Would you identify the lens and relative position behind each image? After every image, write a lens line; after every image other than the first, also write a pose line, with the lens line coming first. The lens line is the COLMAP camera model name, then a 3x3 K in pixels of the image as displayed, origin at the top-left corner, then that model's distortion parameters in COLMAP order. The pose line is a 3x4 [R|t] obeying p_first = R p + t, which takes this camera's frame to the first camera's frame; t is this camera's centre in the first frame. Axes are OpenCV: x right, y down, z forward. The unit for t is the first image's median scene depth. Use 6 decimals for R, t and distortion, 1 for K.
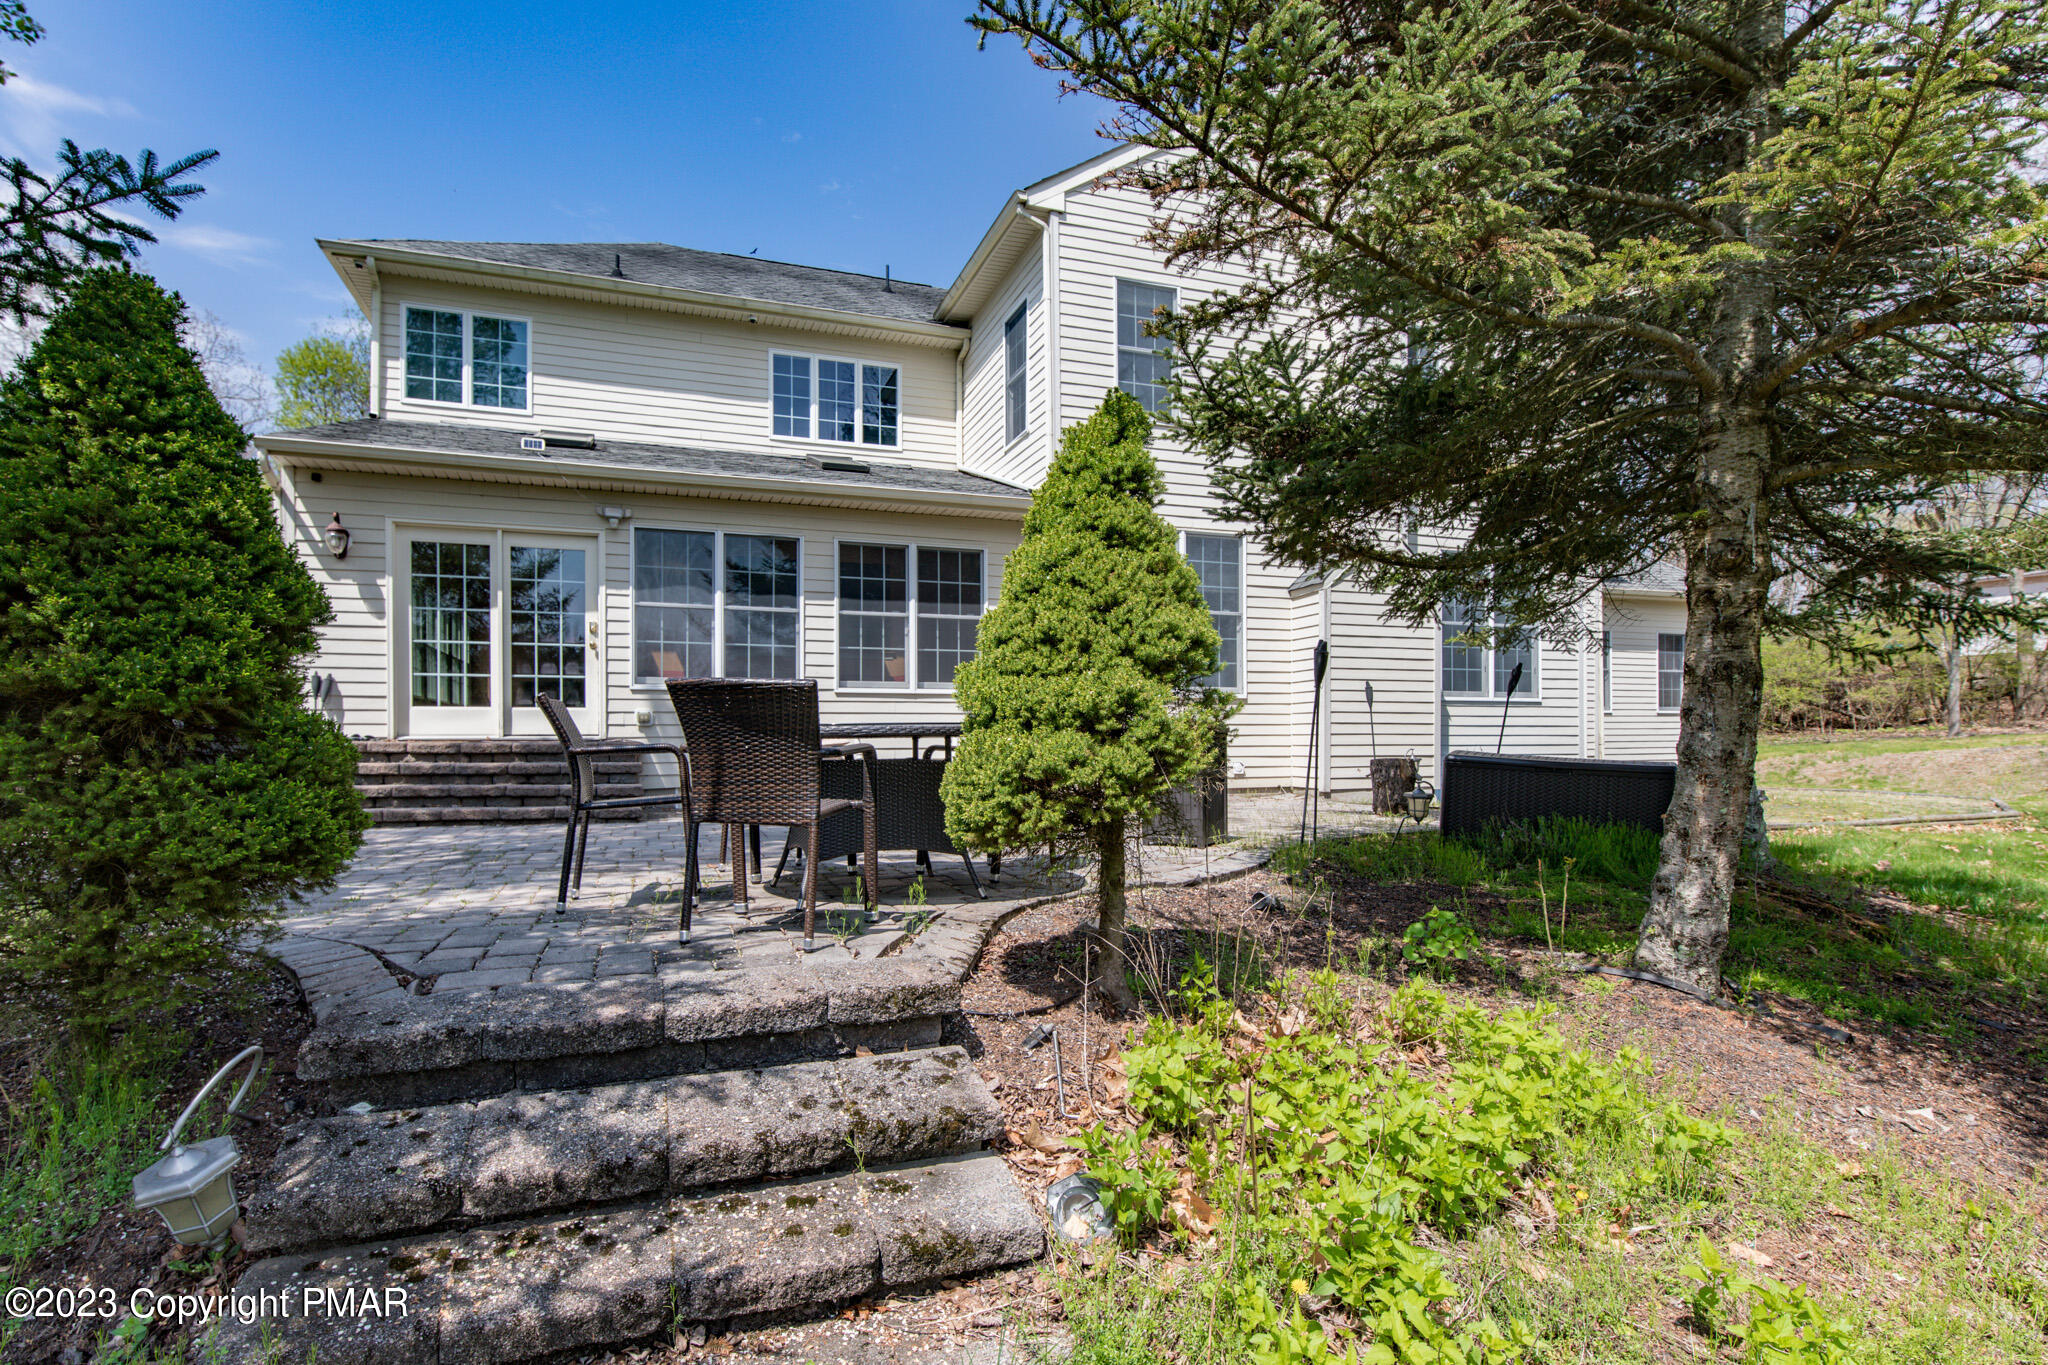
lens RADIAL K [[990.7, 0, 985.7], [0, 990.7, 730.4], [0, 0, 1]] dist [-0.000443, 0.000398]
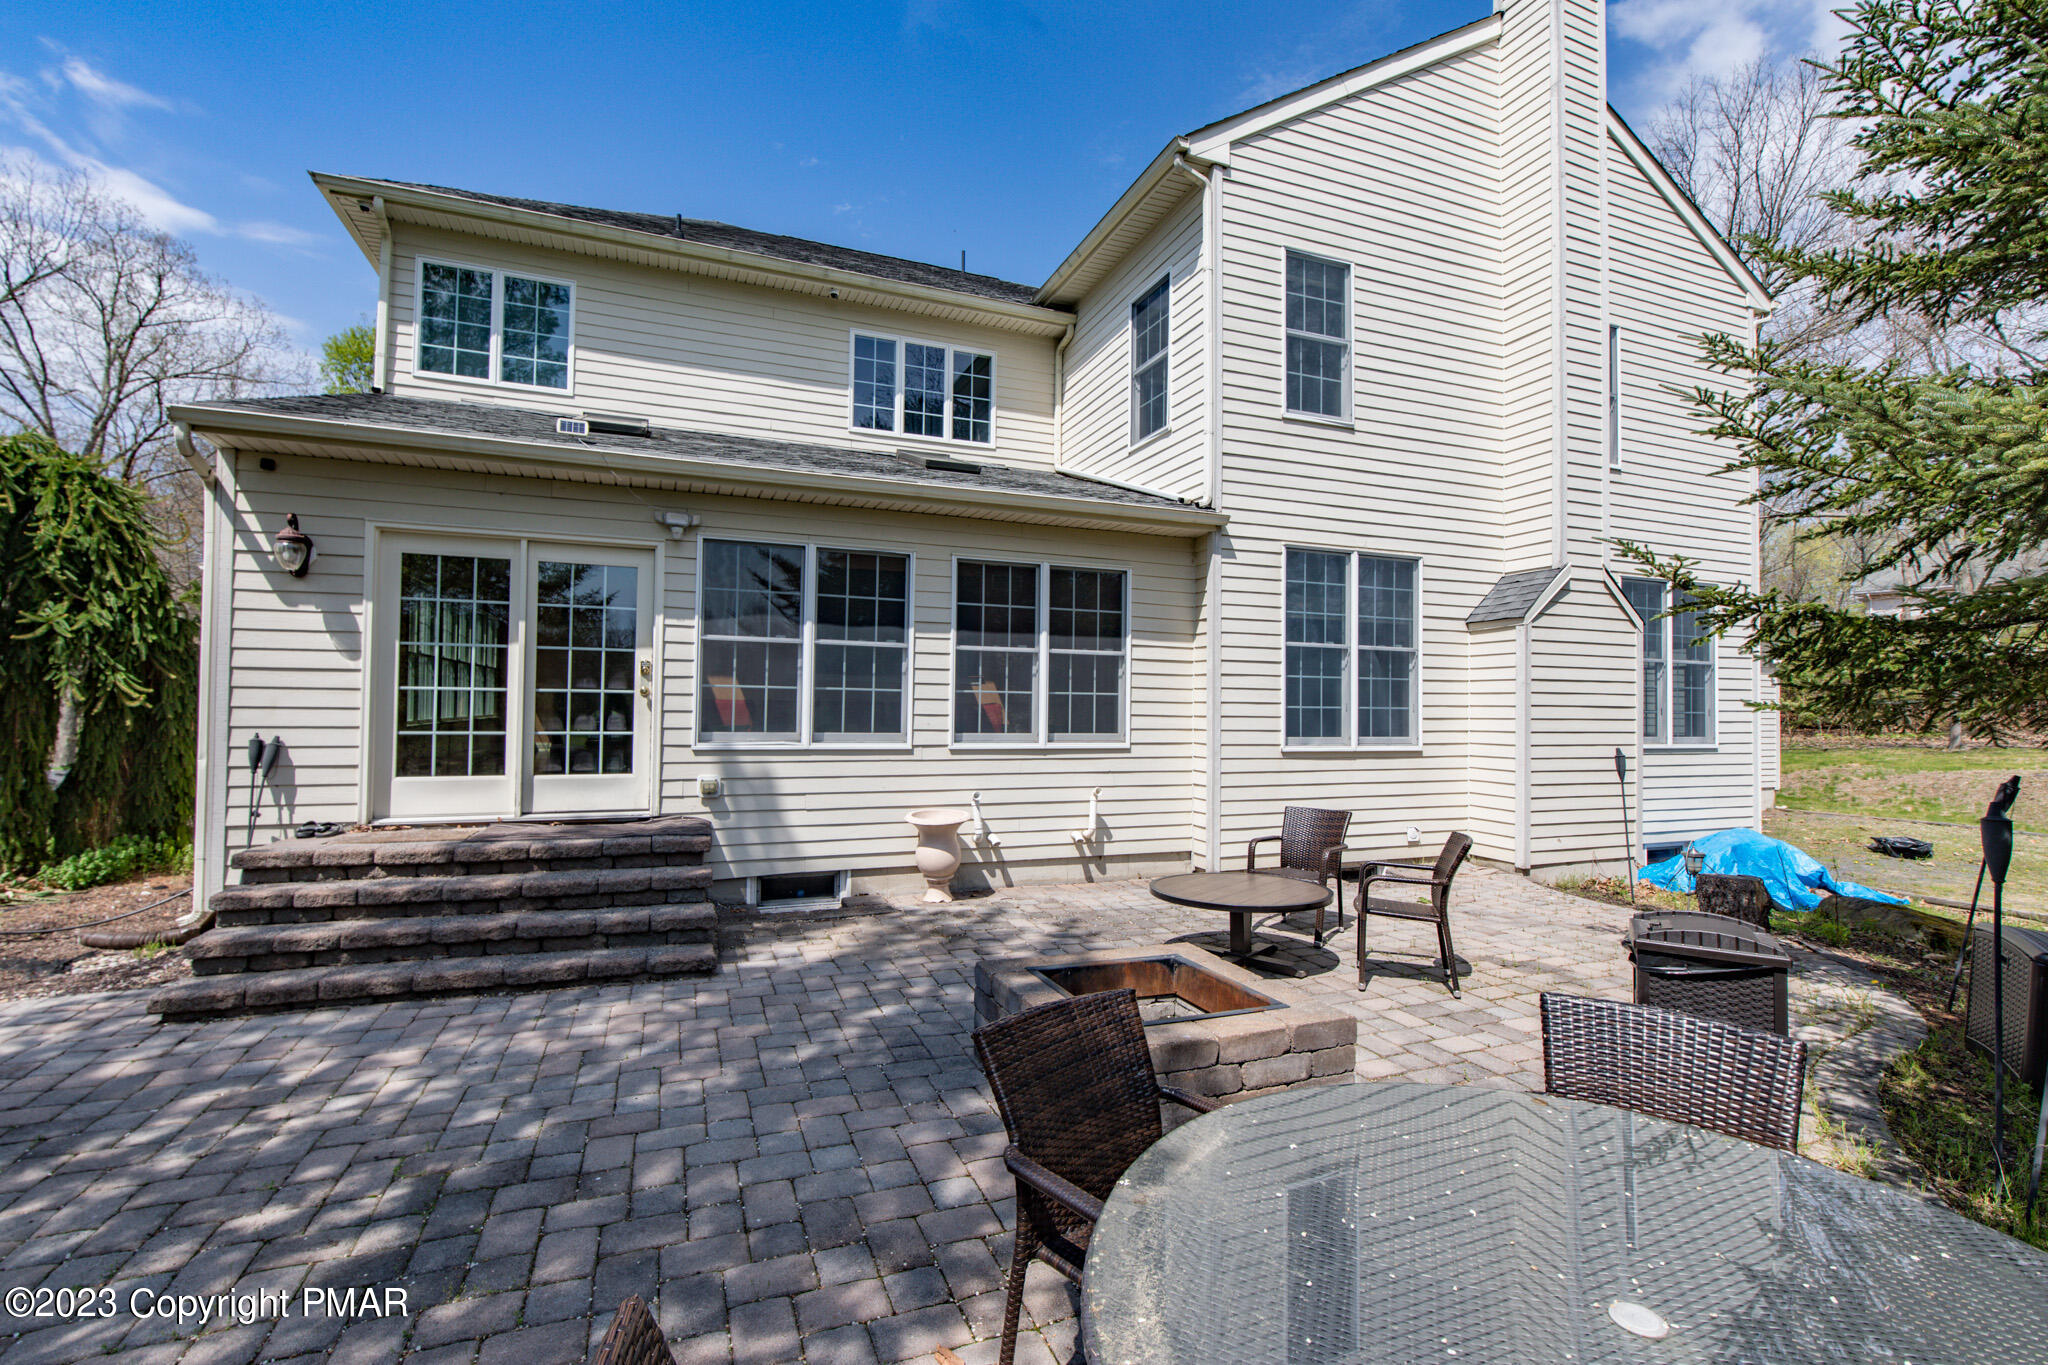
lens RADIAL K [[879.3, 0, 994.0], [0, 879.3, 675.2], [0, 0, 1]] dist [0.004537, -0.001626]
pose [[0.999577, 0.017437, 0.023268, -0.130138], [-0.016816, 0.999504, -0.026634, -0.076931], [-0.023721, 0.026231, 0.999374, 0.286944]]
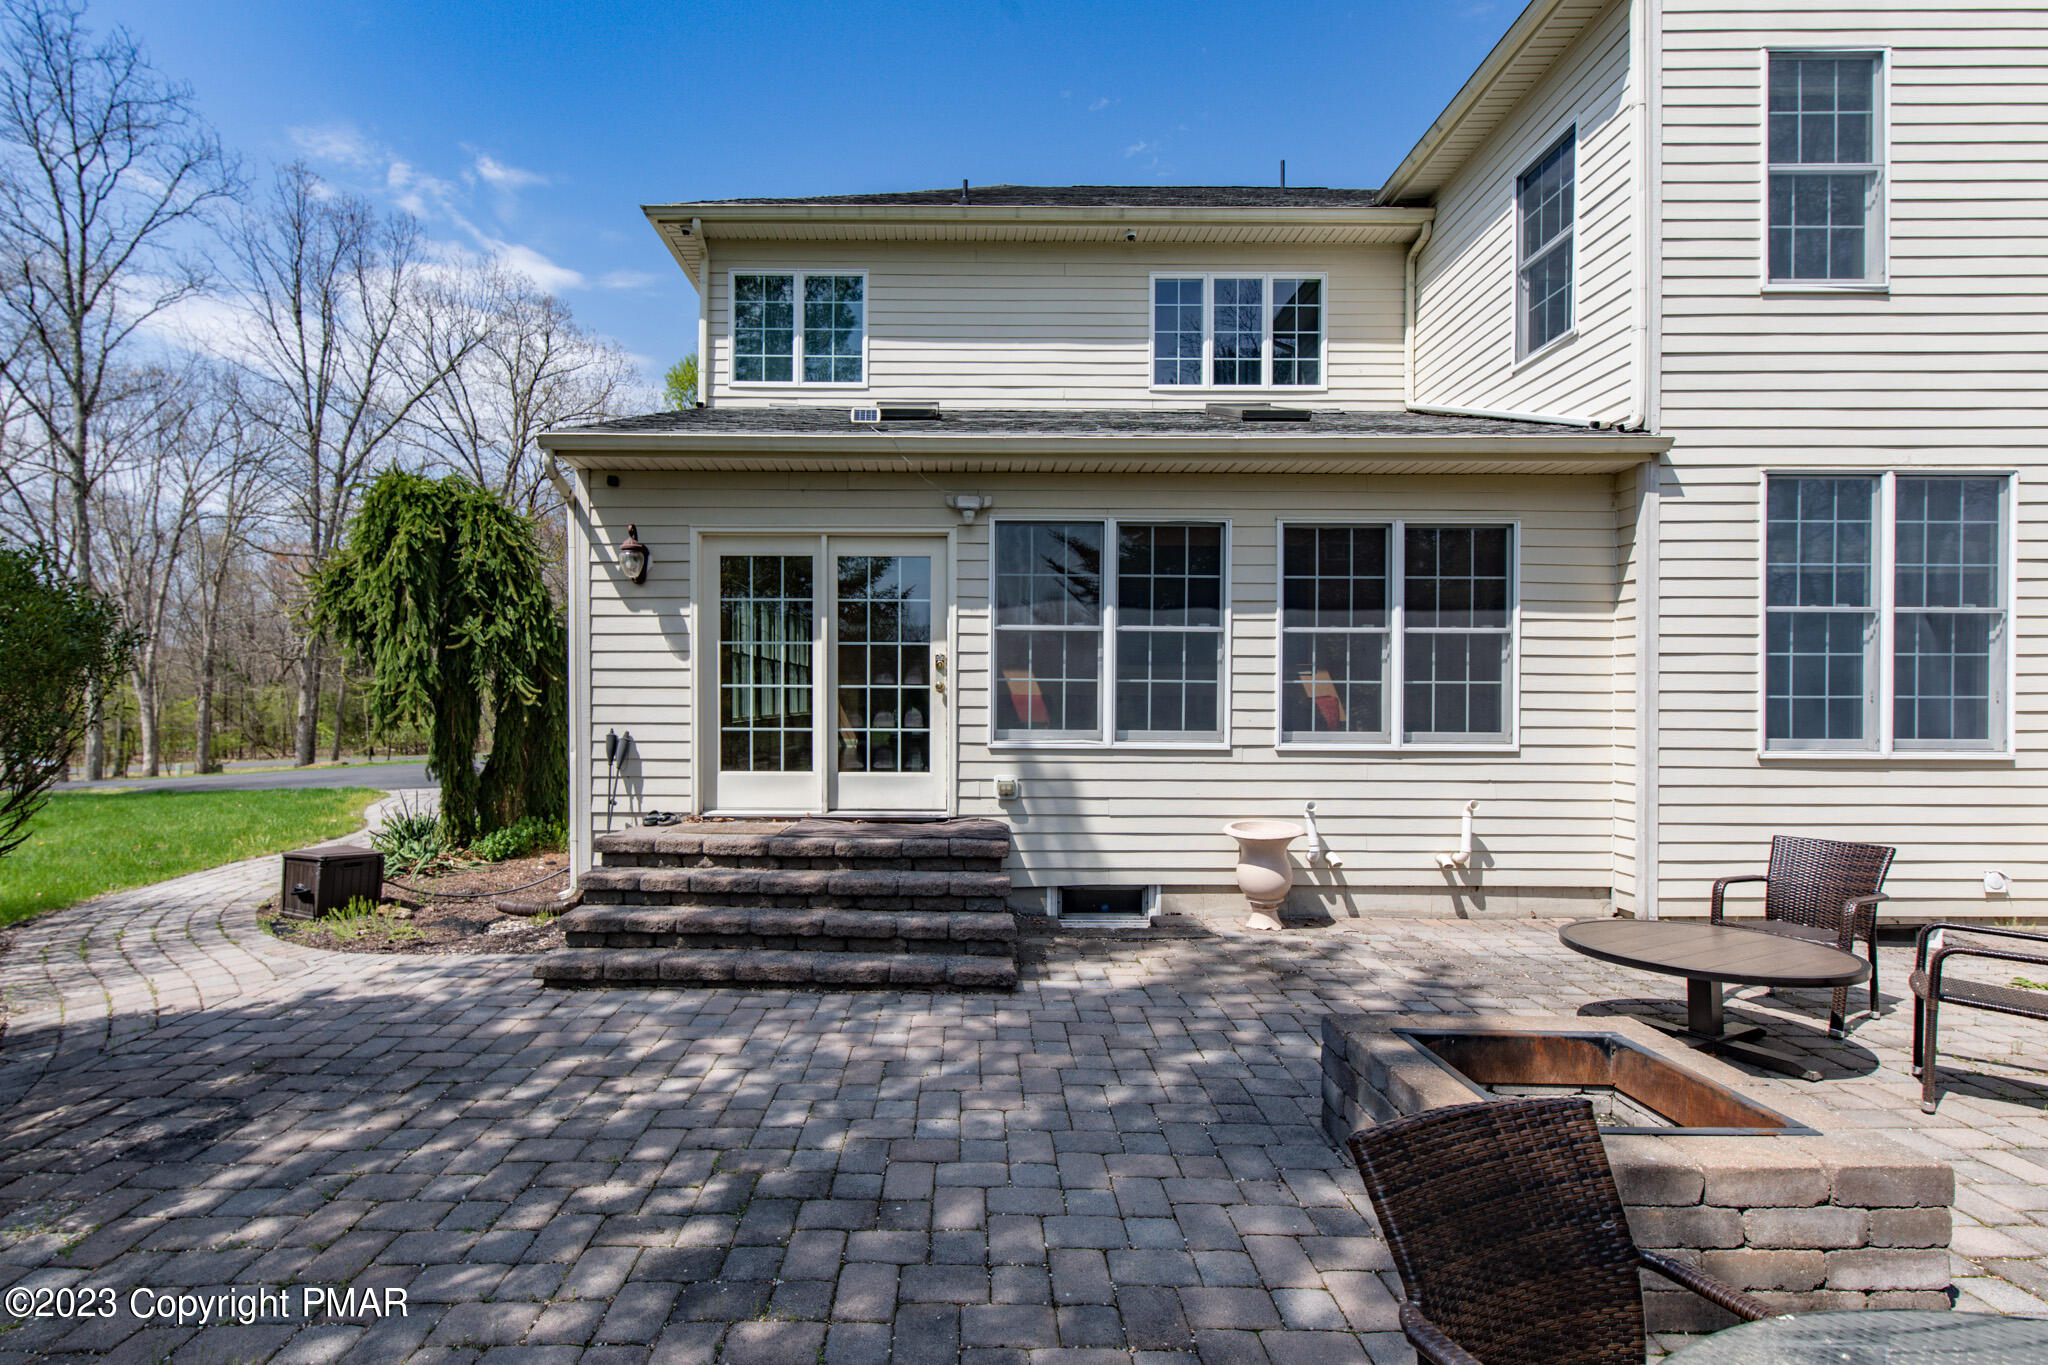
lens RADIAL K [[950.0, 0, 959.4], [0, 950.0, 696.8], [0, 0, 1]] dist [0.004884, -0.000588]
pose [[0.943230, 0.007652, -0.332053, -0.137013], [-0.005422, 0.999956, 0.007645, -0.075835], [0.332097, -0.005410, 0.943230, 0.313812]]
